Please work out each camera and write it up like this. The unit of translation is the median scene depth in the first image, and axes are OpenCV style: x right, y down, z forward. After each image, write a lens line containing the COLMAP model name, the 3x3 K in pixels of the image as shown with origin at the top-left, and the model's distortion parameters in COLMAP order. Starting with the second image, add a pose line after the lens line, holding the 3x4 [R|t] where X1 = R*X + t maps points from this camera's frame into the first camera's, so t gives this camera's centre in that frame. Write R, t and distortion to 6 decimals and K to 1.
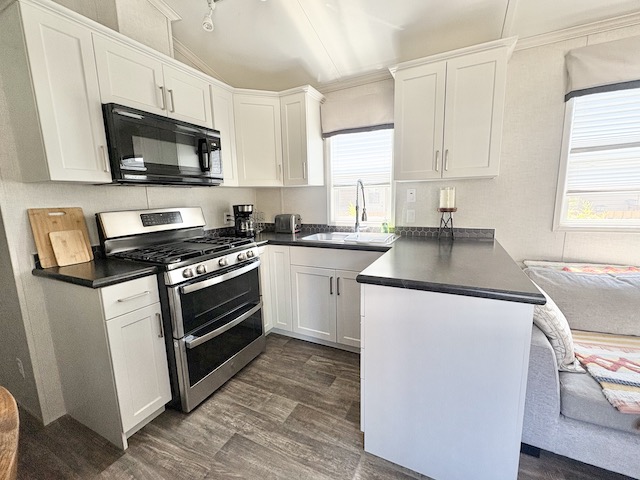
lens RADIAL K [[274.0, 0, 336.6], [0, 274.0, 240.7], [0, 0, 1]] dist [0.001789, -0.000141]
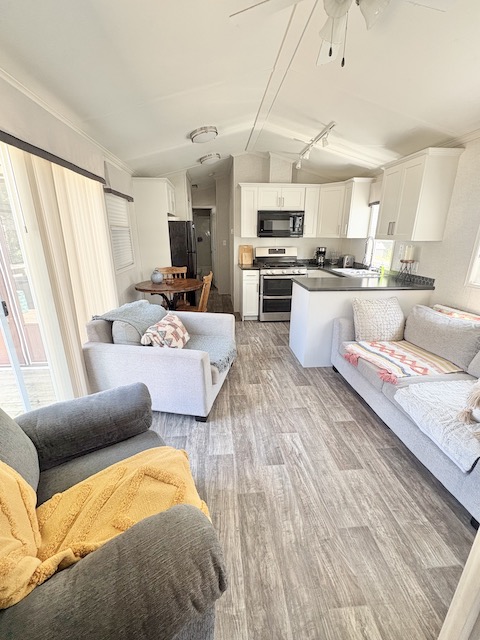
lens RADIAL K [[274.0, 0, 242.4], [0, 274.0, 321.2], [0, 0, 1]] dist [0.001789, -0.000141]
pose [[0.508736, 0.284315, -0.812621, 1.358166], [-0.145654, 0.958713, 0.244243, -0.038327], [0.848512, -0.005894, 0.529144, -0.565709]]
